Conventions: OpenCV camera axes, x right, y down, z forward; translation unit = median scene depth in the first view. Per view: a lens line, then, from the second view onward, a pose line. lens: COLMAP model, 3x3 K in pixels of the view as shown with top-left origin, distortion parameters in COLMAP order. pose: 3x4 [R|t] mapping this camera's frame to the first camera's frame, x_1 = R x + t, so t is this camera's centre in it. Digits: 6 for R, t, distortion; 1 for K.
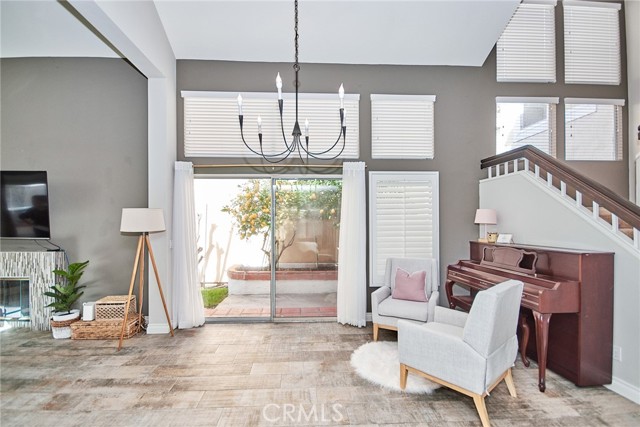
lens RADIAL K [[290.2, 0, 319.3], [0, 290.2, 216.9], [0, 0, 1]] dist [-0.002094, -0.004575]
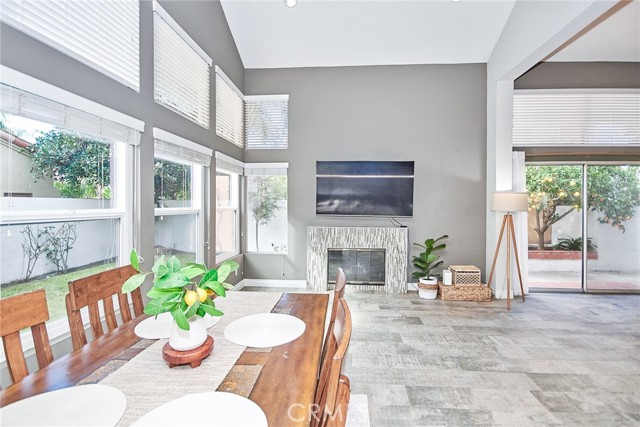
lens RADIAL K [[290.2, 0, 328.8], [0, 290.2, 203.2], [0, 0, 1]] dist [-0.002094, -0.004575]
pose [[0.992817, 0.003148, -0.119604, -1.137849], [-0.001730, 0.999927, 0.011957, 0.004085], [0.119633, -0.011664, 0.992750, -0.250552]]
